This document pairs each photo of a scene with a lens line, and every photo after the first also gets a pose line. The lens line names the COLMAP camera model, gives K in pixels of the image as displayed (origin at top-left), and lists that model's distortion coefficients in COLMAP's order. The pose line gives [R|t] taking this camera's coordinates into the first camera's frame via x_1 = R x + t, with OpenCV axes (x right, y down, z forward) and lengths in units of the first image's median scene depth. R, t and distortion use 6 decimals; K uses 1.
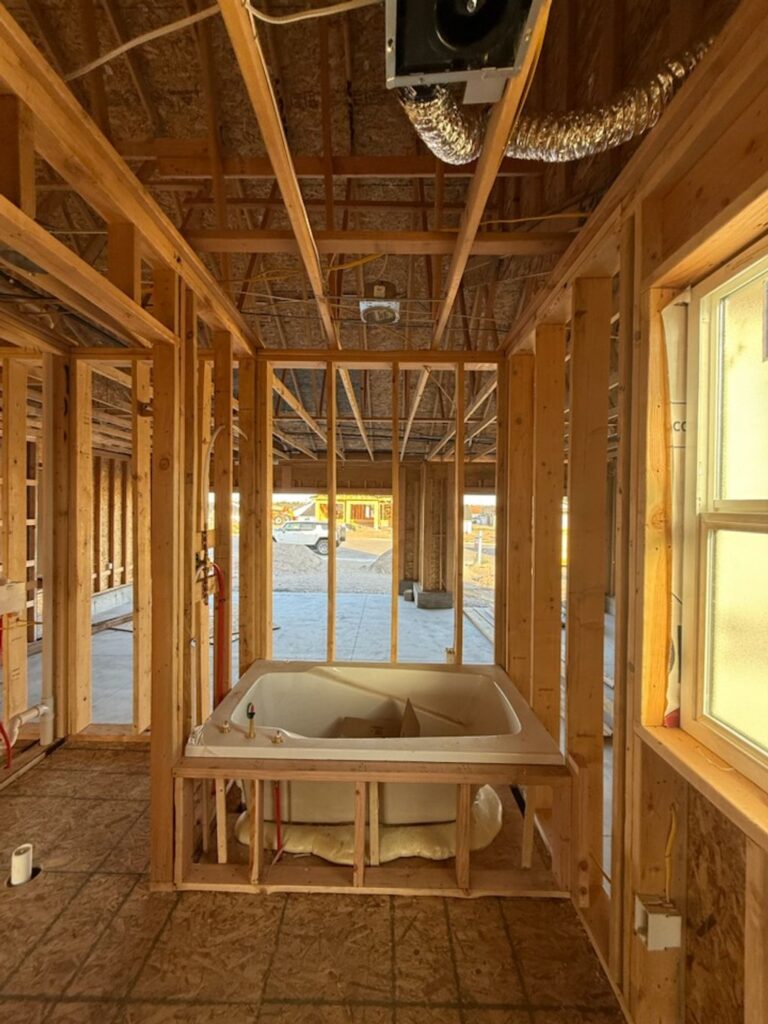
lens RADIAL K [[407.2, 0, 380.8], [0, 407.2, 508.5], [0, 0, 1]] dist [0.000584, 0.000147]
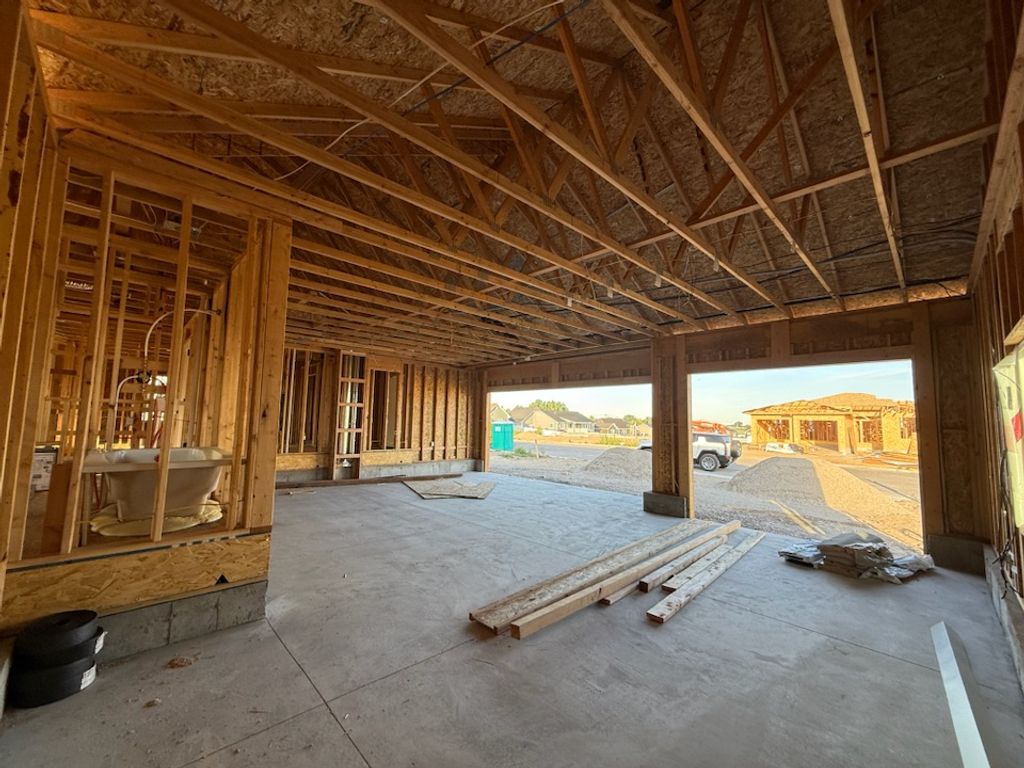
lens RADIAL K [[407.2, 0, 510.0], [0, 407.2, 386.3], [0, 0, 1]] dist [0.000584, 0.000147]
pose [[0.700747, -0.059326, -0.710939, 0.510285], [-0.018730, 0.994663, -0.101463, 0.079334], [0.713164, 0.084416, 0.695896, 0.197337]]
